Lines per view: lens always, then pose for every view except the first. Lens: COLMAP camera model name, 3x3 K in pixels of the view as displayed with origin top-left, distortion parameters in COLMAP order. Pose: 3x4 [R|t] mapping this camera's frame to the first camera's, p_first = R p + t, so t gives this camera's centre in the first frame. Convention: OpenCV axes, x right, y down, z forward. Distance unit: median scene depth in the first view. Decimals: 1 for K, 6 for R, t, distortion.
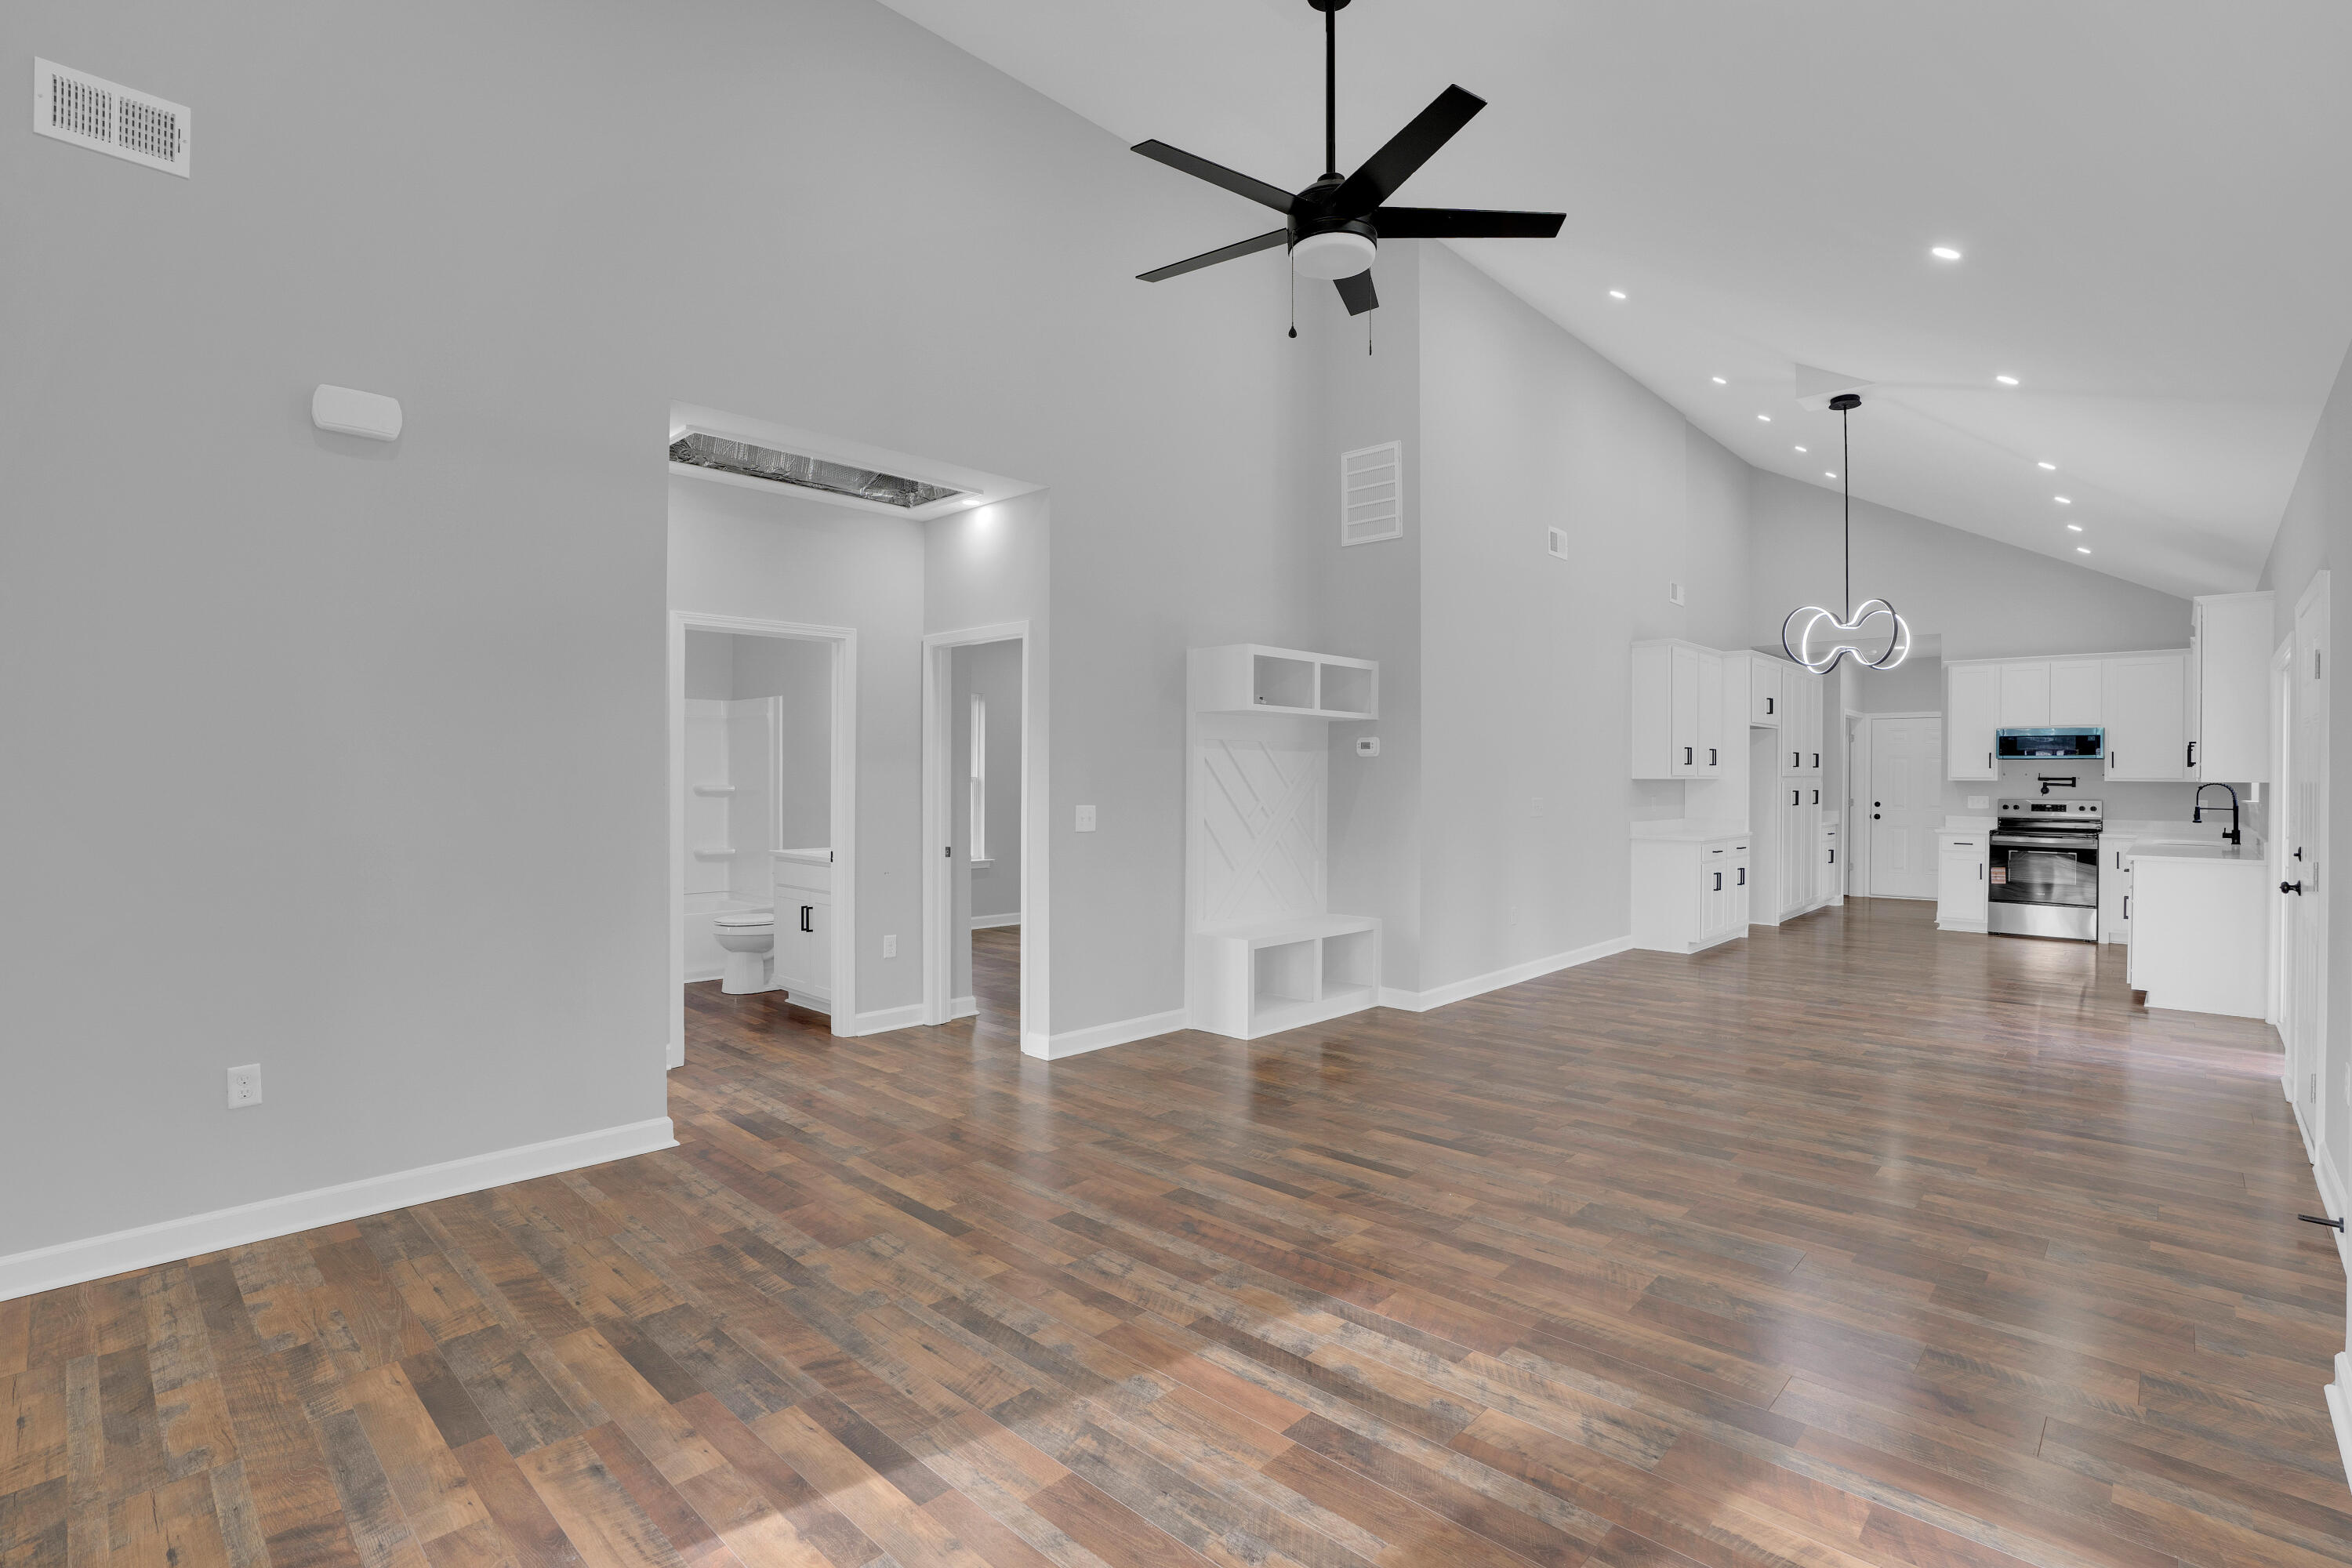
lens RADIAL K [[1094.6, 0, 1237.4], [0, 1094.6, 780.9], [0, 0, 1]] dist [-0.072091, 0.023550]
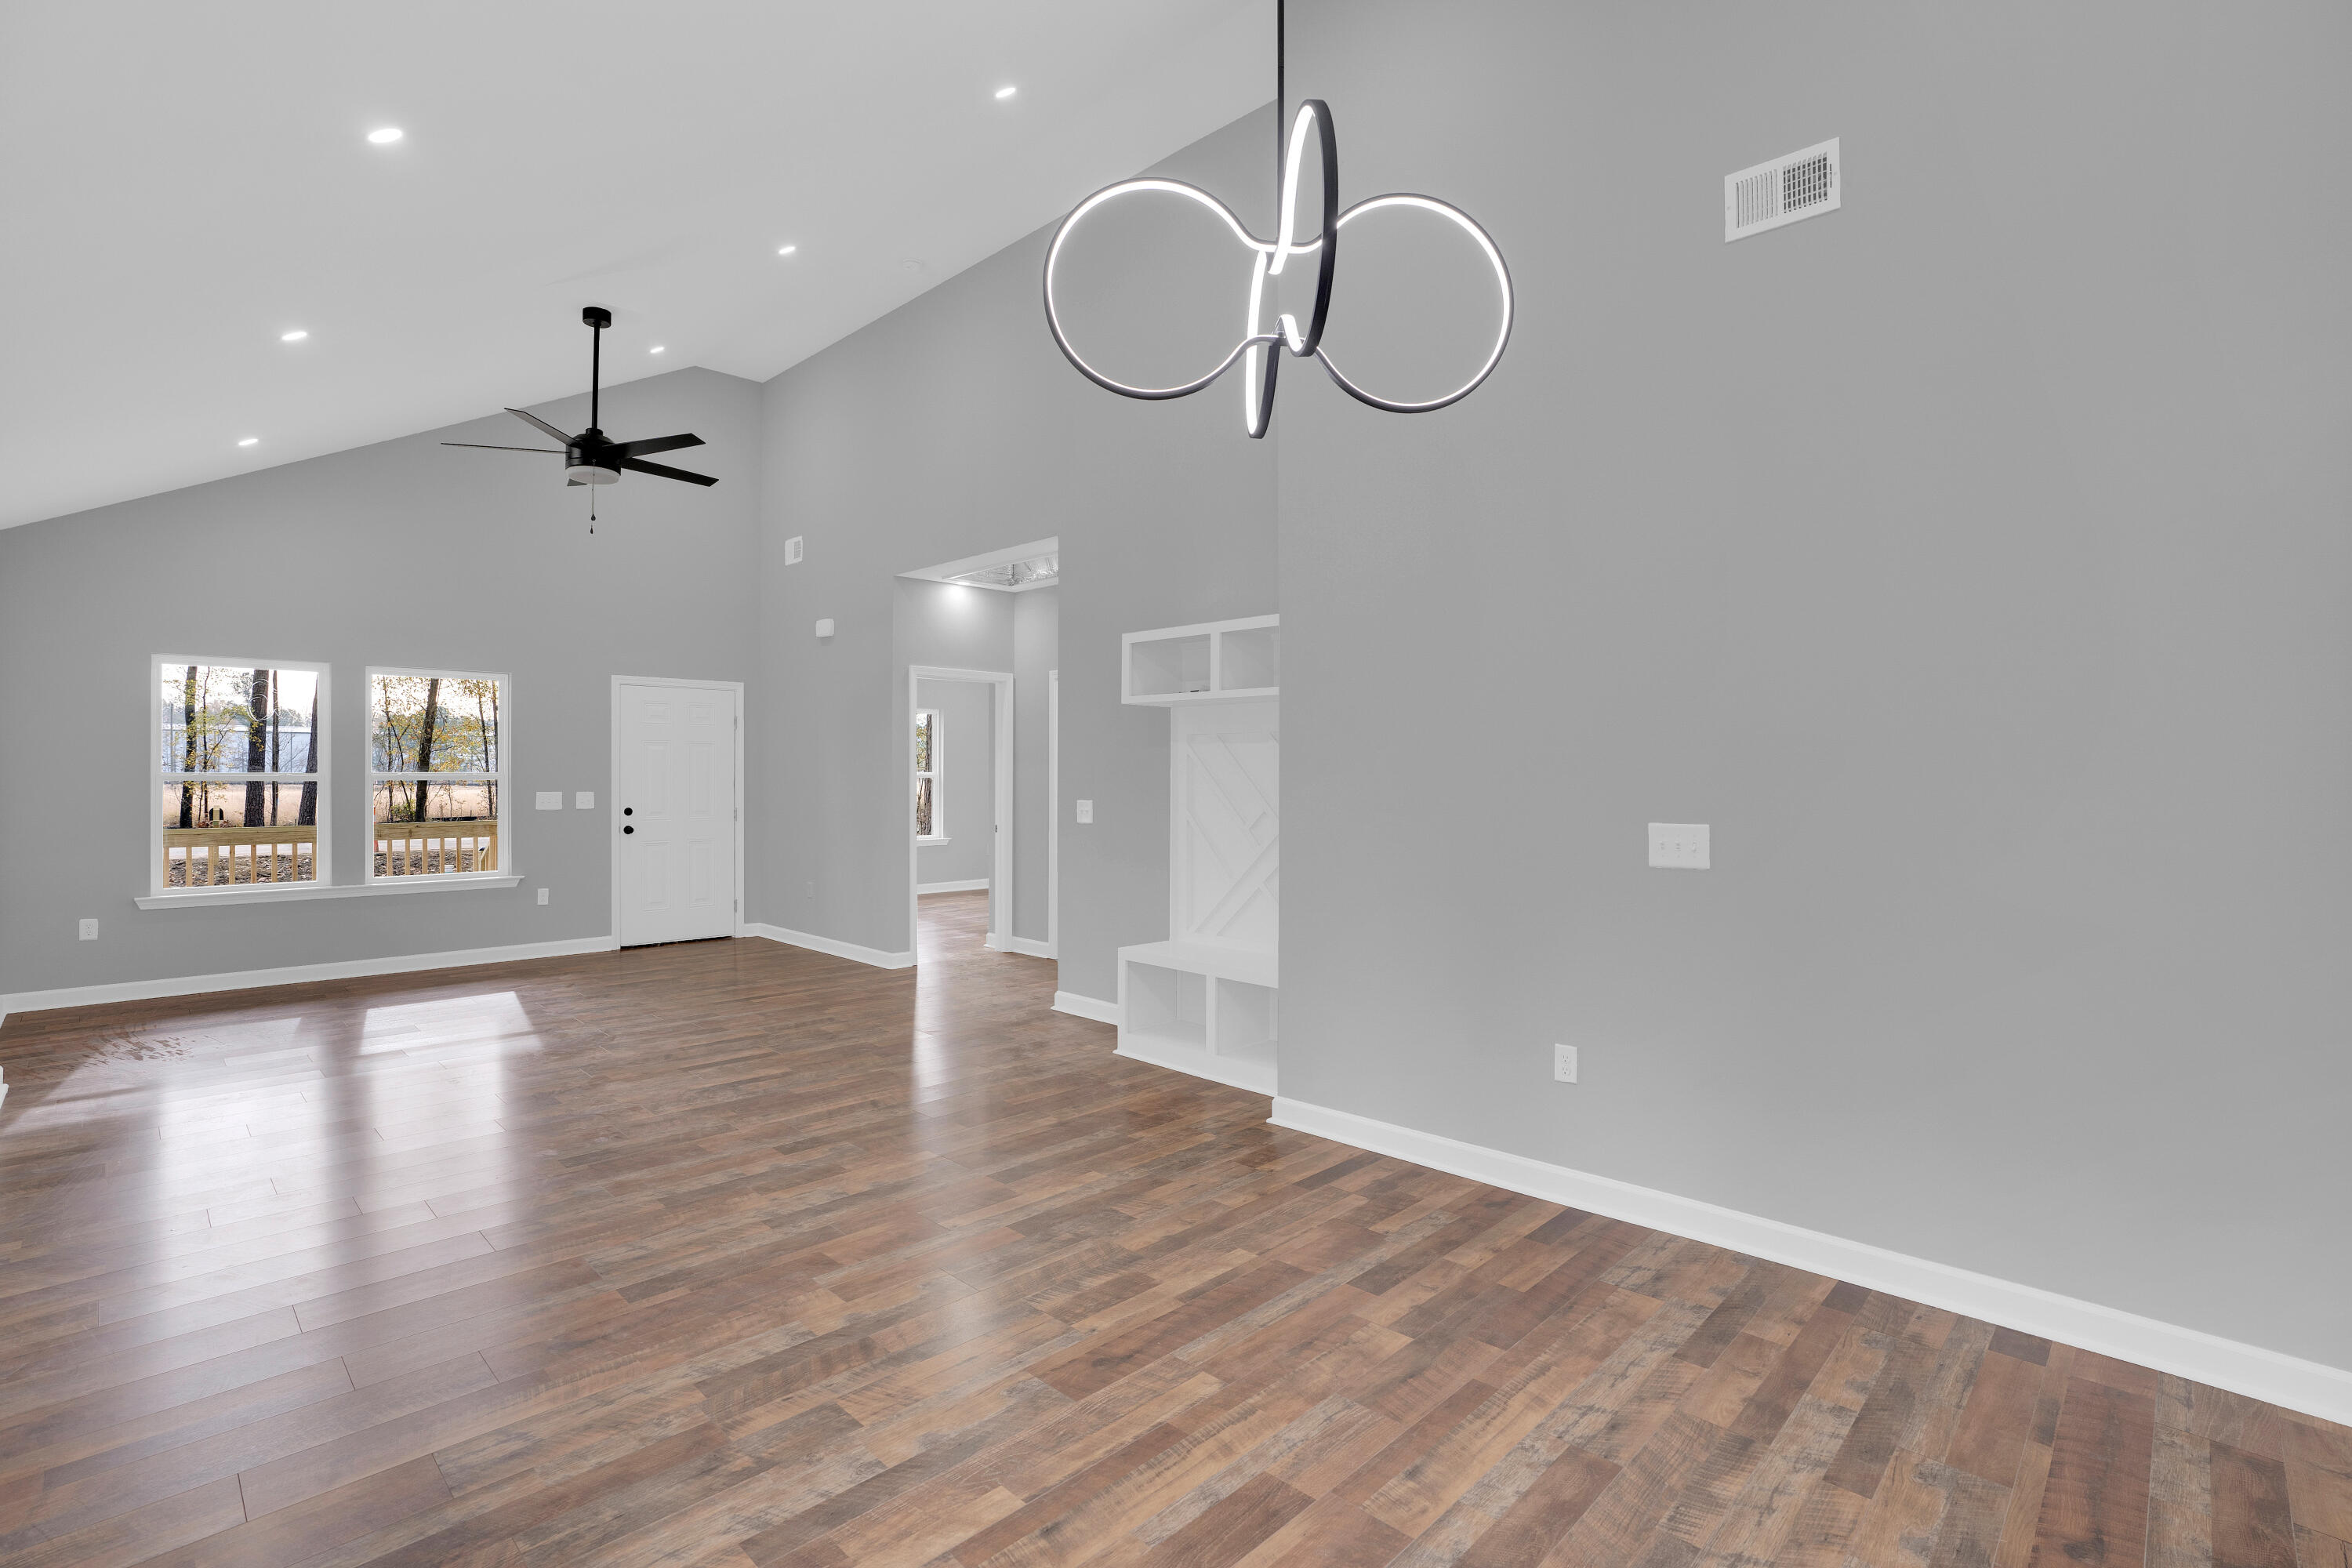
lens RADIAL K [[1094.6, 0, 1133.3], [0, 1094.6, 754.9], [0, 0, 1]] dist [-0.072091, 0.023550]
pose [[-0.068327, -0.020186, -0.997459, 1.666035], [-0.006756, 0.999782, -0.019770, -0.004005], [0.997640, 0.005388, -0.068448, 1.882413]]
